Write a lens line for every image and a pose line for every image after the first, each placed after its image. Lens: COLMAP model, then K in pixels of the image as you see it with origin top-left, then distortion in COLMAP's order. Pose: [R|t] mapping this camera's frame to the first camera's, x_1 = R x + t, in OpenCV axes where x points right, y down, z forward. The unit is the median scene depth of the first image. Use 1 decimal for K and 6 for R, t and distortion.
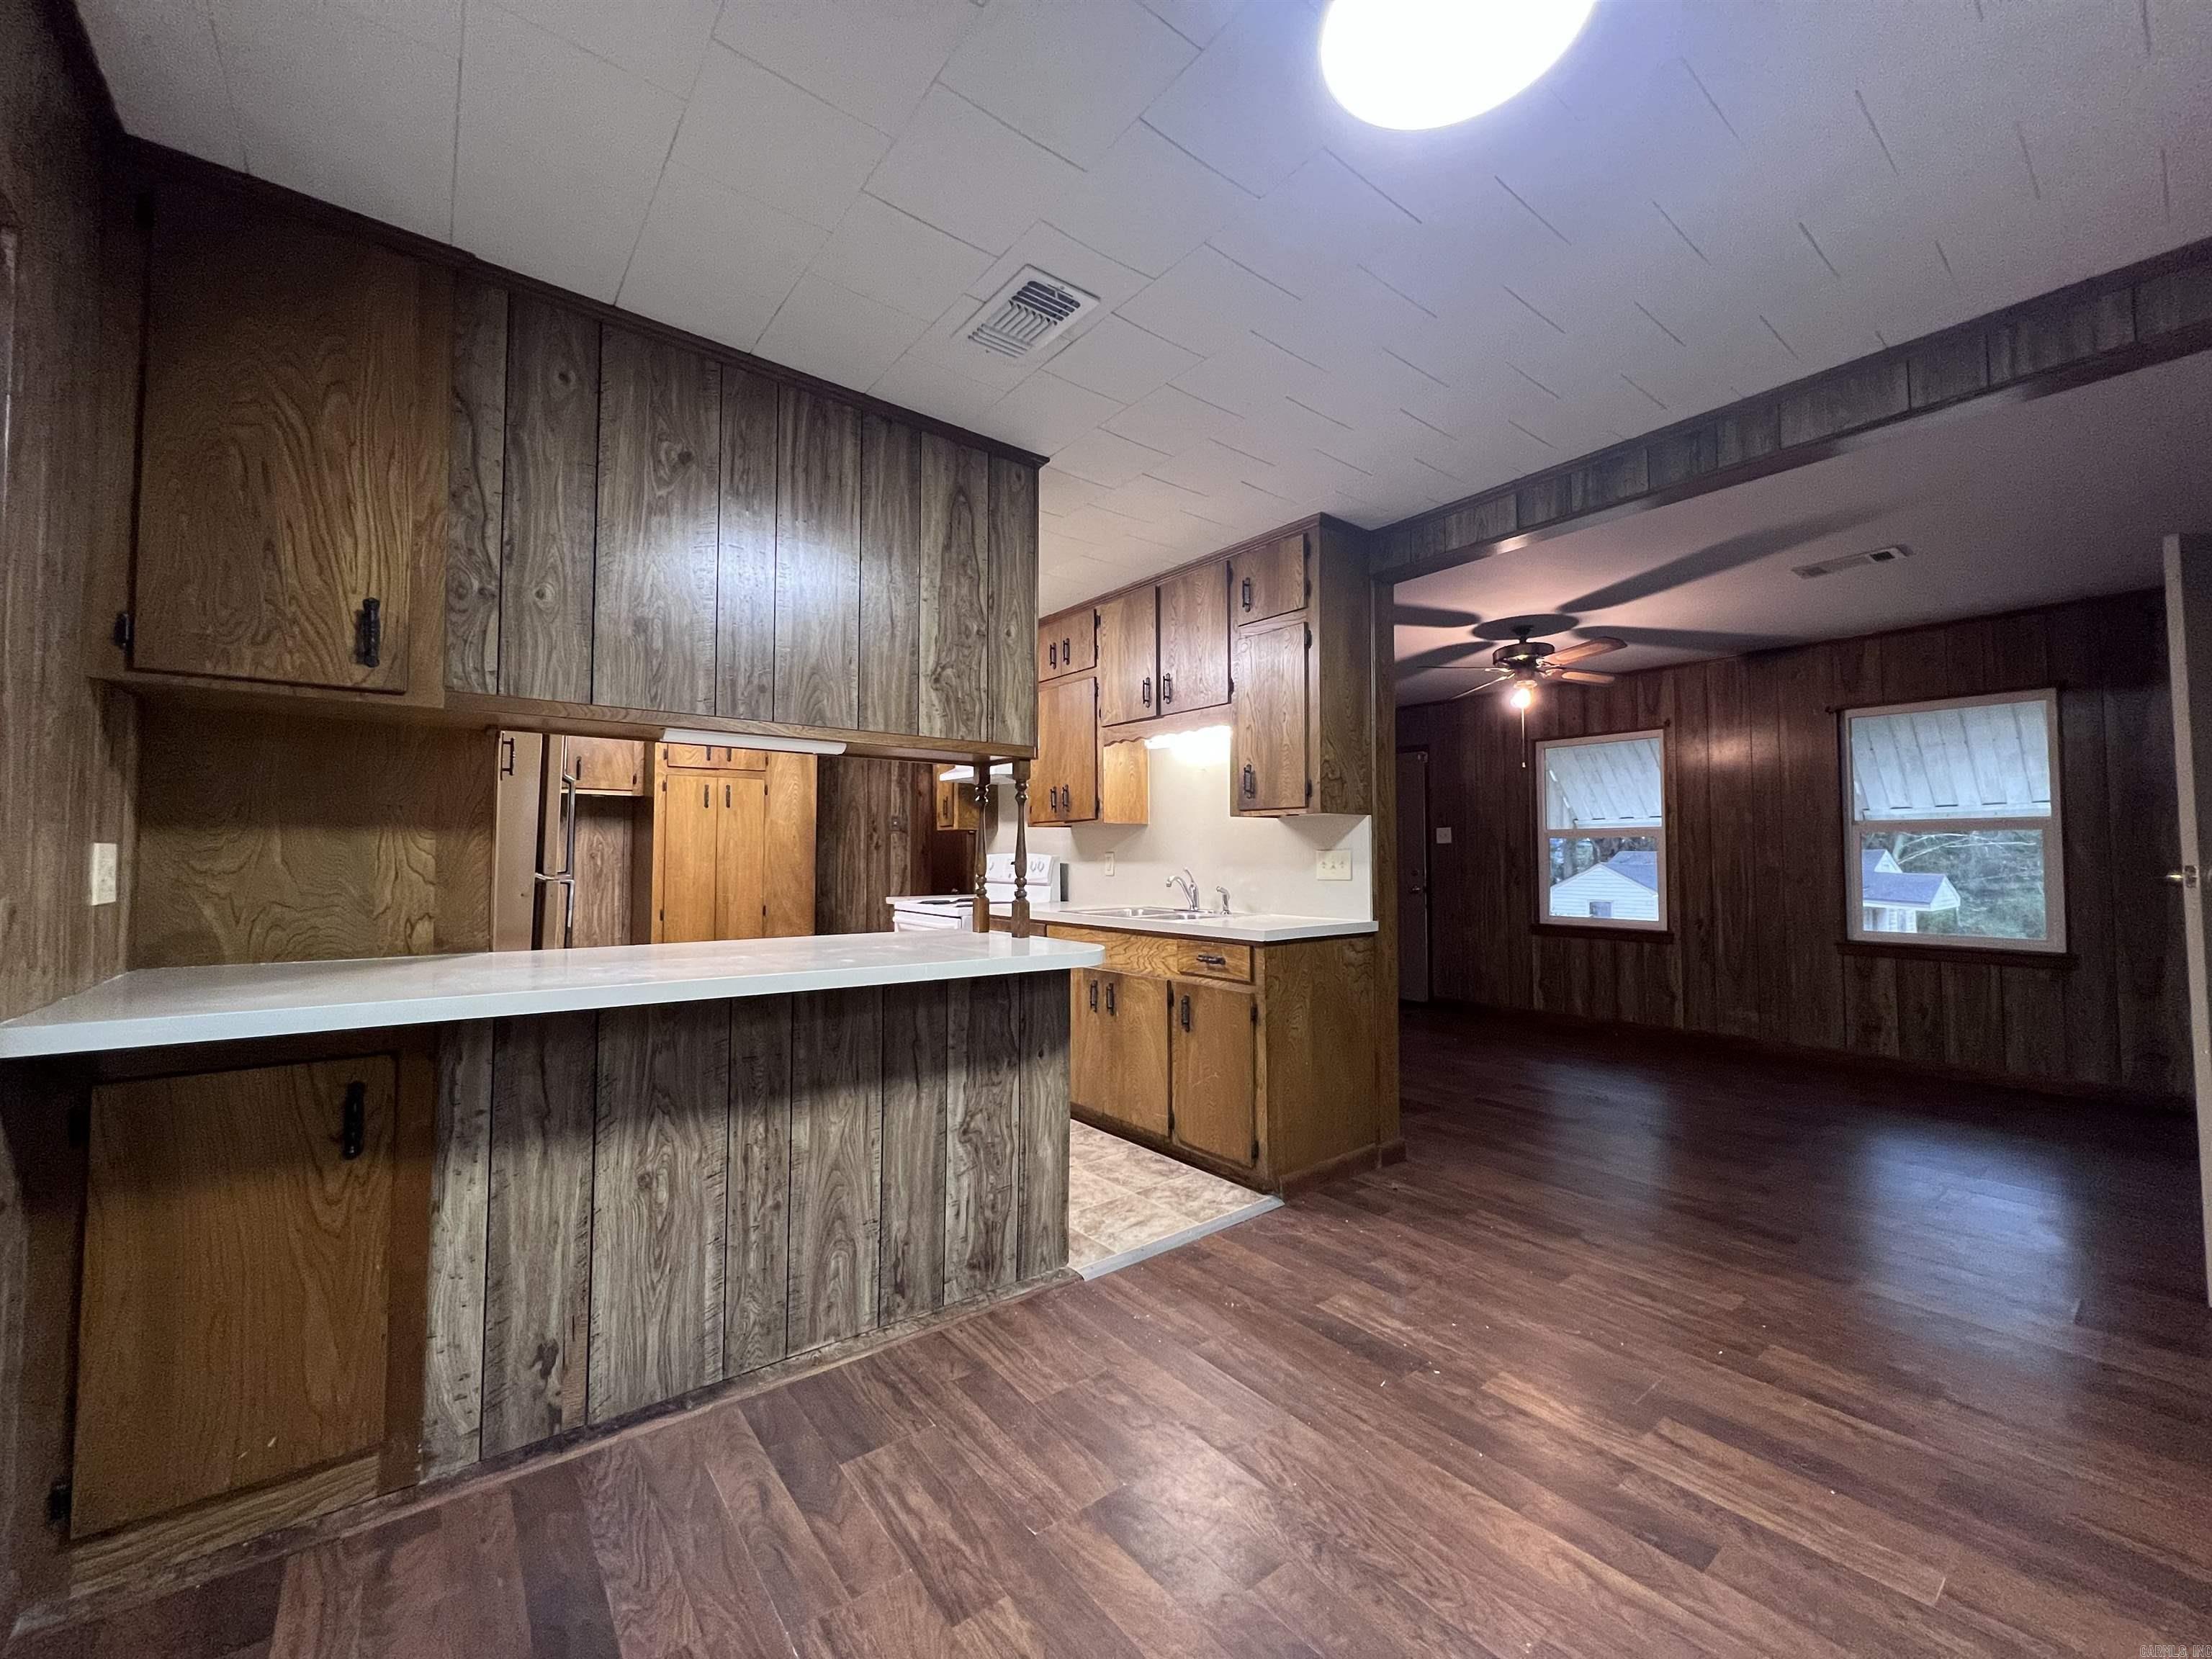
lens RADIAL K [[885.2, 0, 1112.2], [0, 885.2, 825.9], [0, 0, 1]] dist [0.002163, 0.000225]
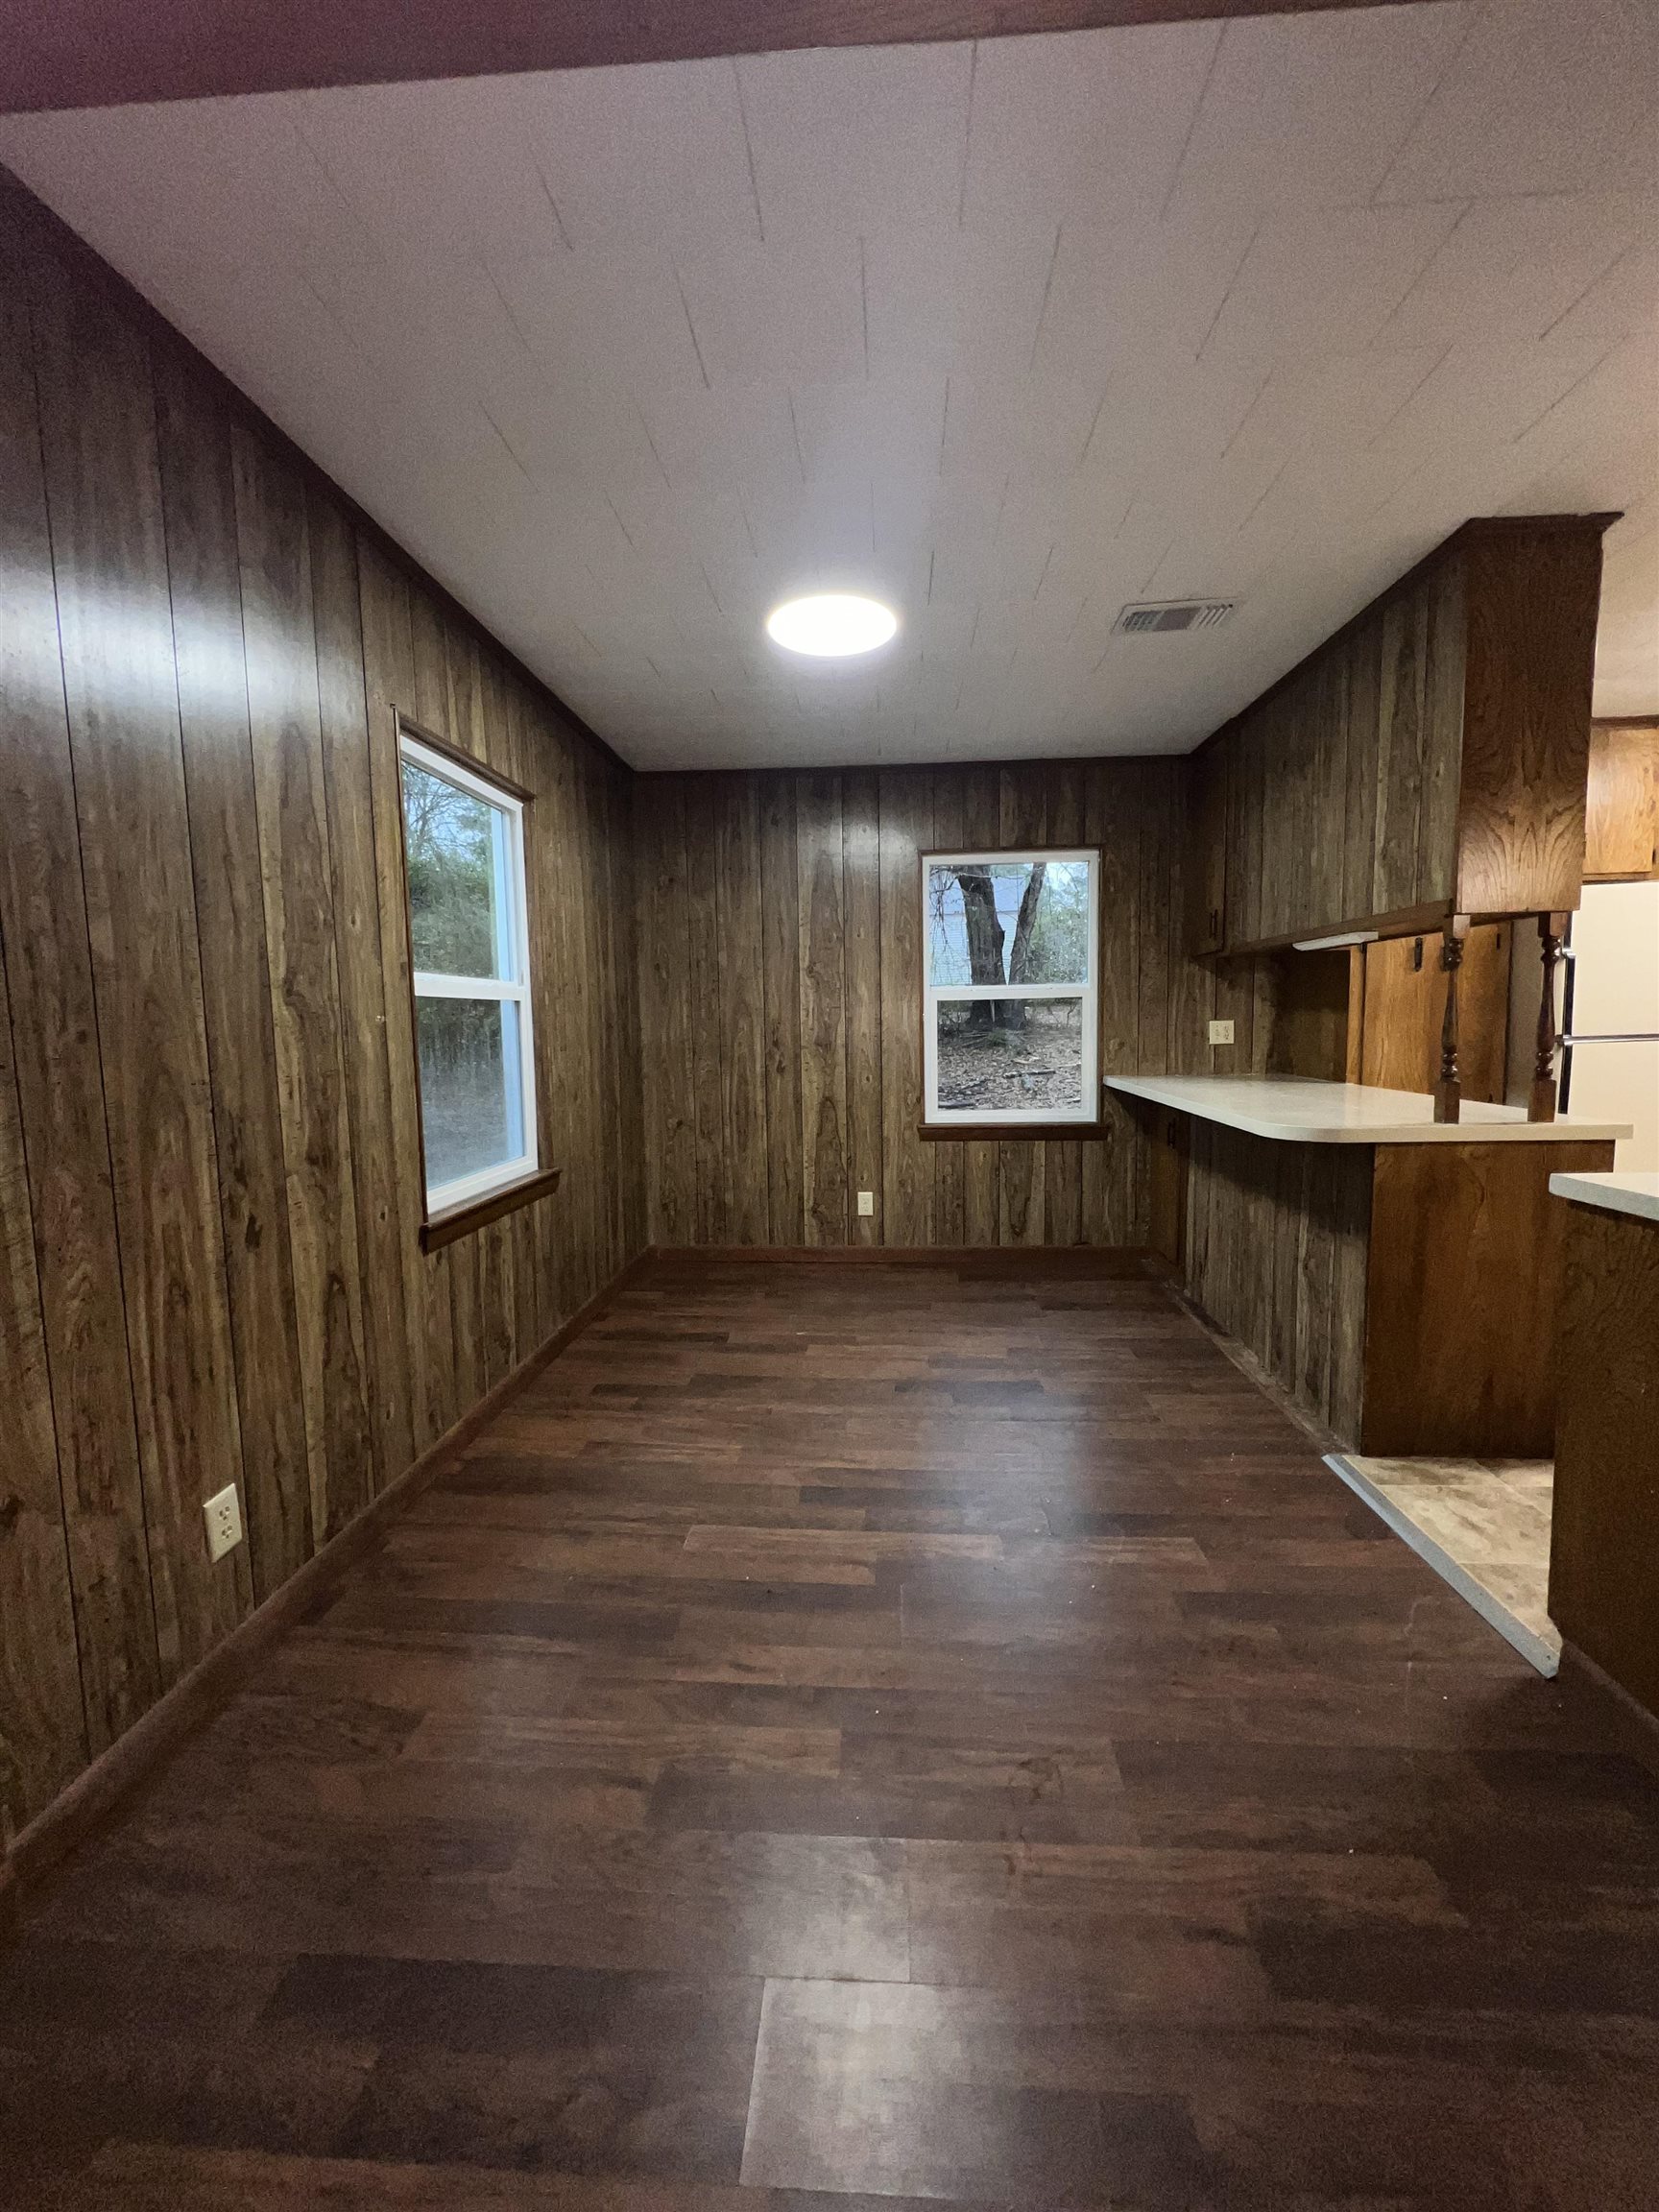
lens RADIAL K [[885.2, 0, 829.5], [0, 885.2, 1106.0], [0, 0, 1]] dist [0.002163, 0.000225]
pose [[-0.672135, 0.083843, -0.735667, 1.104635], [0.046755, 0.996391, 0.070841, 0.022268], [0.738951, 0.013219, -0.673629, 1.327540]]
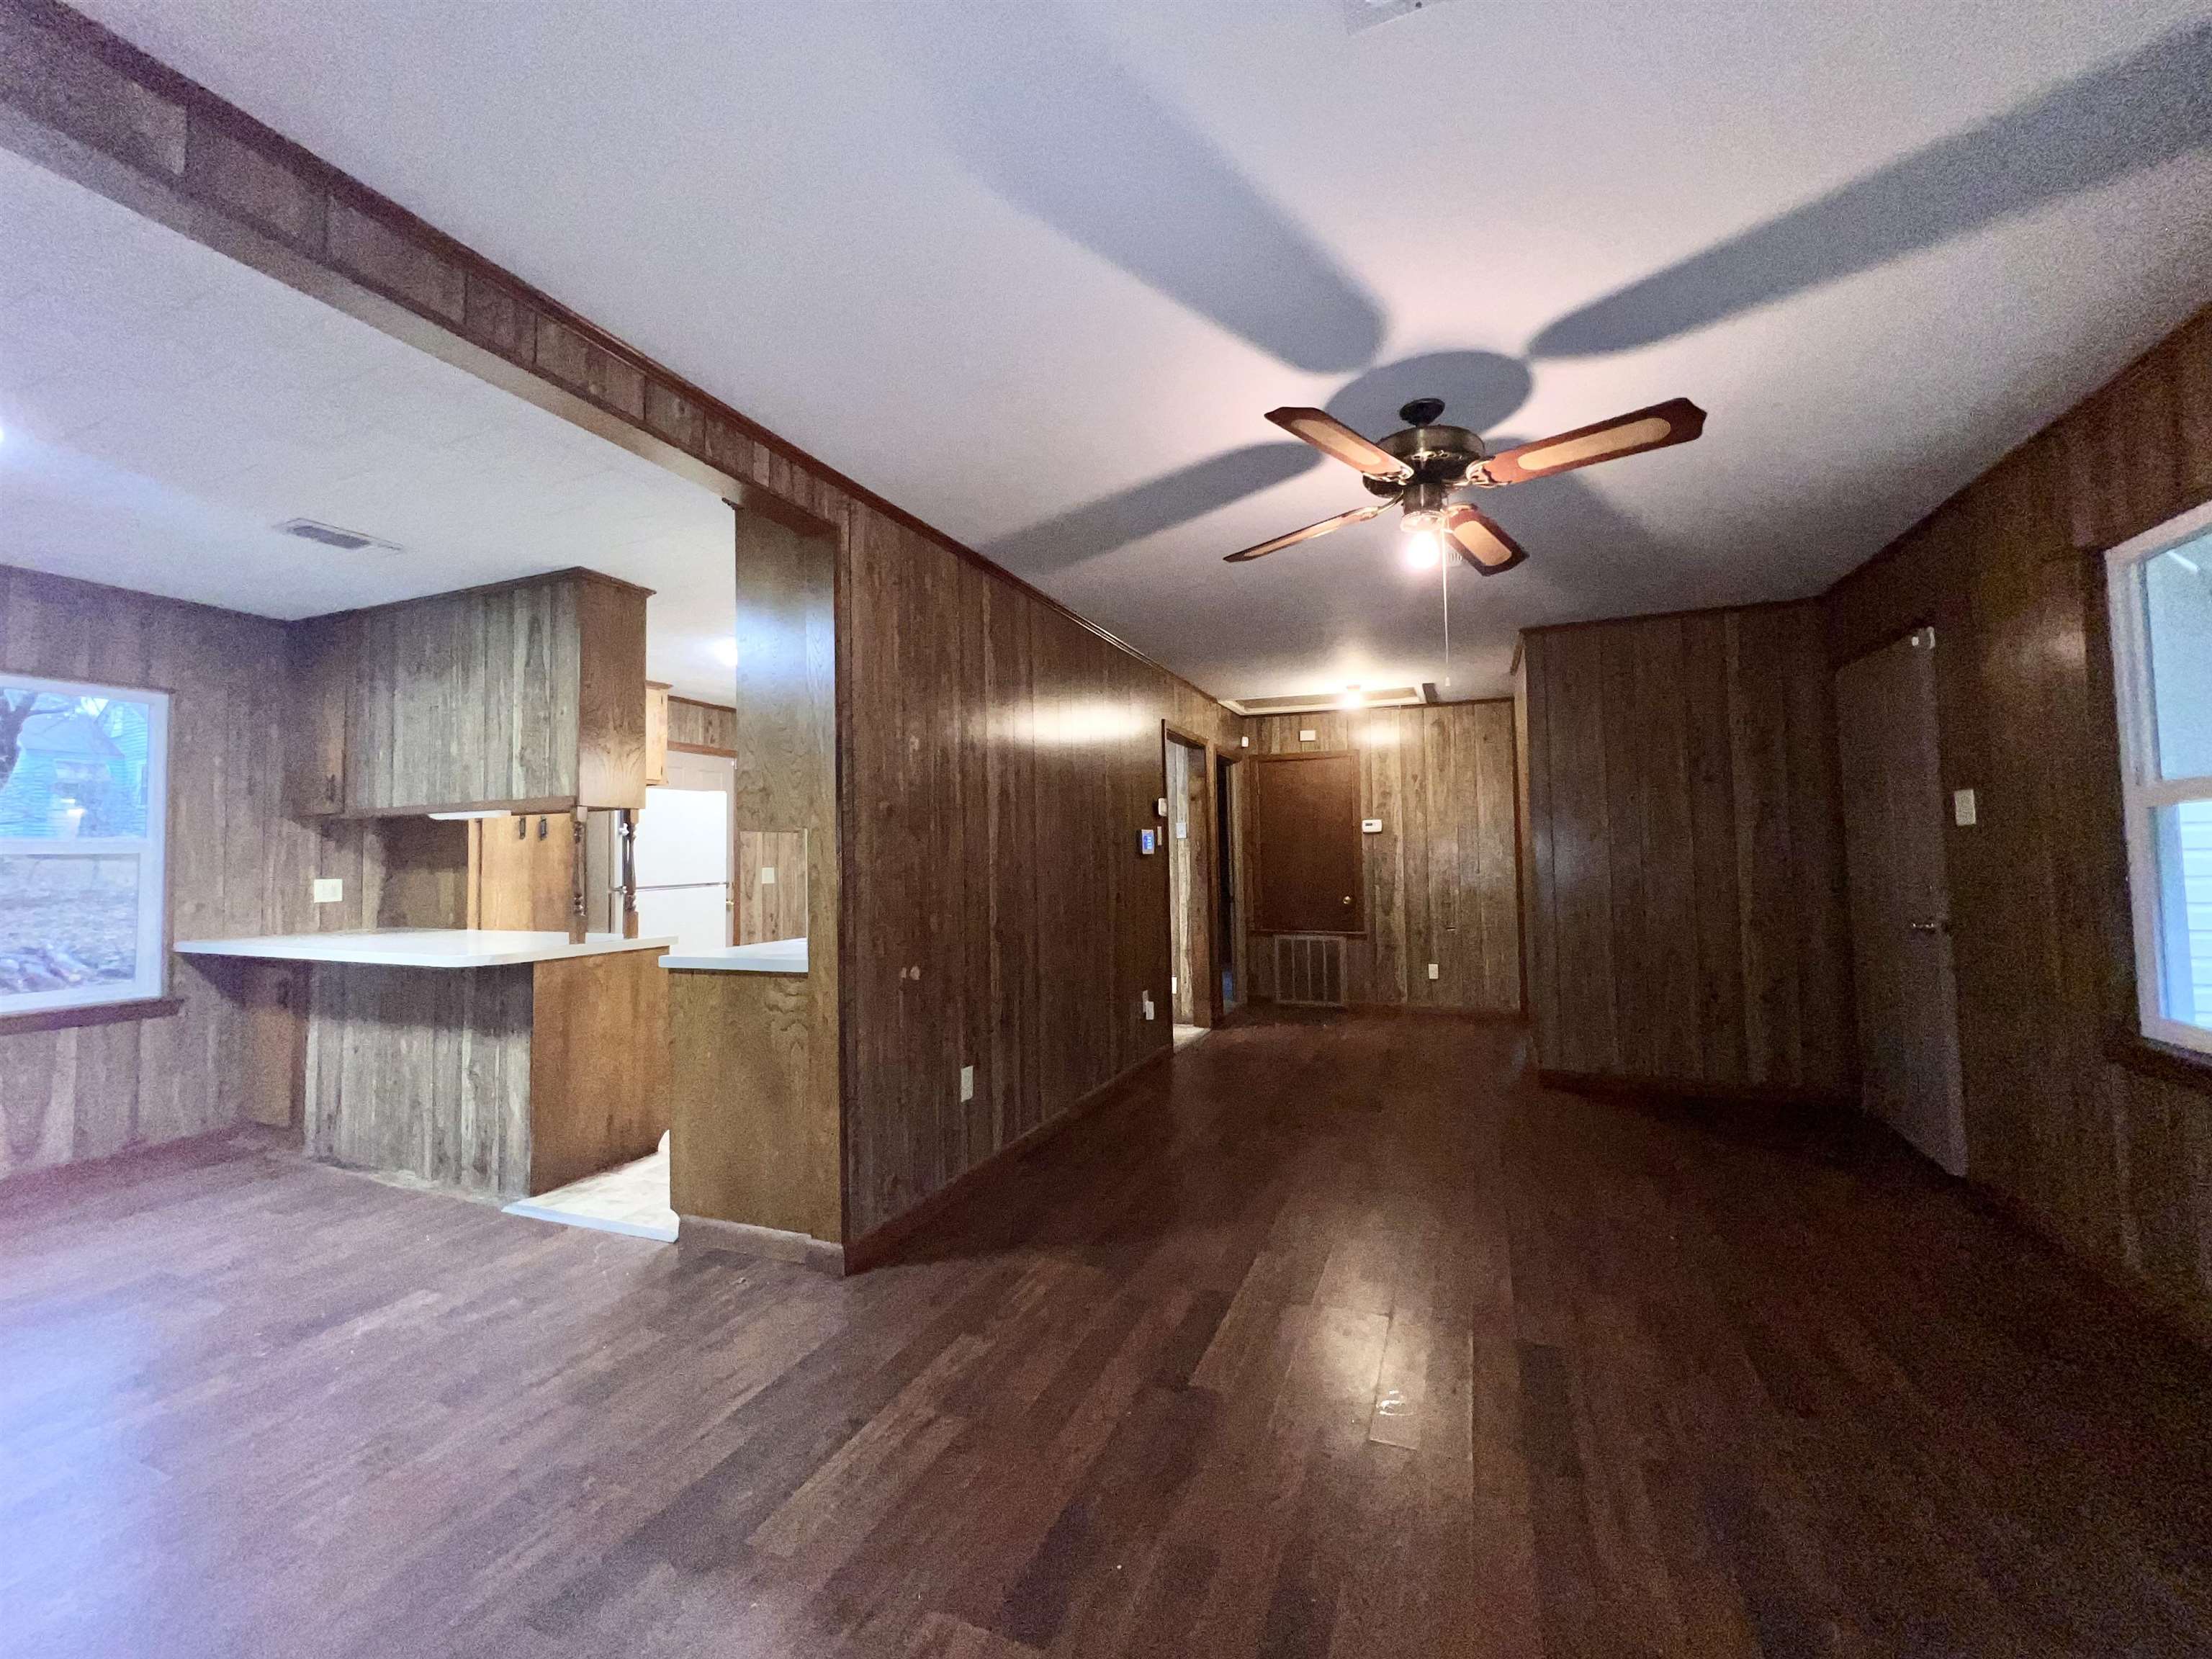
lens RADIAL K [[885.2, 0, 1112.2], [0, 885.2, 825.9], [0, 0, 1]] dist [0.002163, 0.000225]
pose [[0.485399, -0.043048, -0.873233, 1.649239], [0.050105, 0.998515, -0.021373, 0.024255], [0.872856, -0.033380, 0.486835, 1.232405]]
